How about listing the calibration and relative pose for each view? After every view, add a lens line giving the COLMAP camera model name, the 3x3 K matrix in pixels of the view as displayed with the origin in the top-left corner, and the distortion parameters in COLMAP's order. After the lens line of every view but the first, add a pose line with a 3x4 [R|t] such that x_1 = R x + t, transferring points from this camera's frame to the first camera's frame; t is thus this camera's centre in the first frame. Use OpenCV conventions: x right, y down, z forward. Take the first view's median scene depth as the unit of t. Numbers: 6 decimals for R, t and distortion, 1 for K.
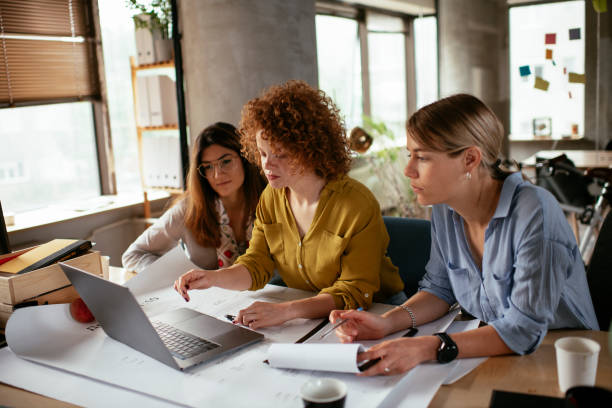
lens RADIAL K [[633.4, 0, 288.0], [0, 633.4, 205.1], [0, 0, 1]] dist [-0.128159, 0.196938]
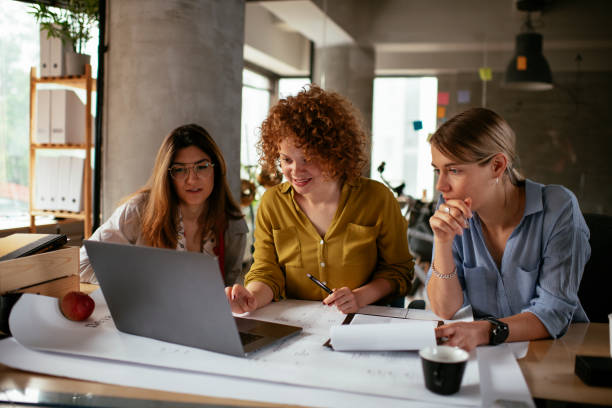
lens RADIAL K [[633.4, 0, 288.0], [0, 633.4, 205.1], [0, 0, 1]] dist [-0.128159, 0.196938]
pose [[0.952381, 0.068728, 0.297064, -0.248202], [-0.036038, 0.992809, -0.114156, 0.092161], [-0.302773, 0.098015, 0.948009, 0.057543]]
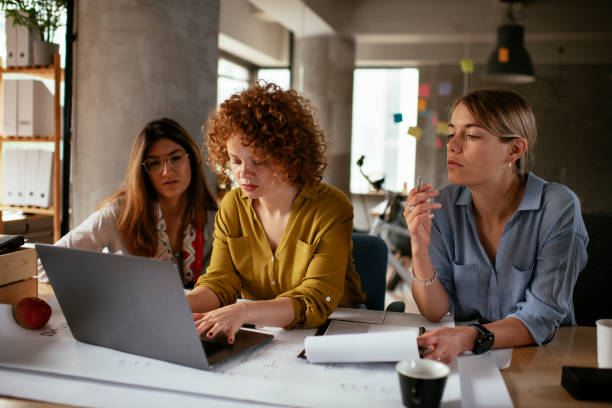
lens RADIAL K [[633.4, 0, 288.0], [0, 633.4, 205.1], [0, 0, 1]] dist [-0.128159, 0.196938]
pose [[0.943415, 0.064104, 0.325361, -0.224728], [-0.032442, 0.994273, -0.101826, 0.079122], [-0.330025, 0.085509, 0.940091, 0.093767]]
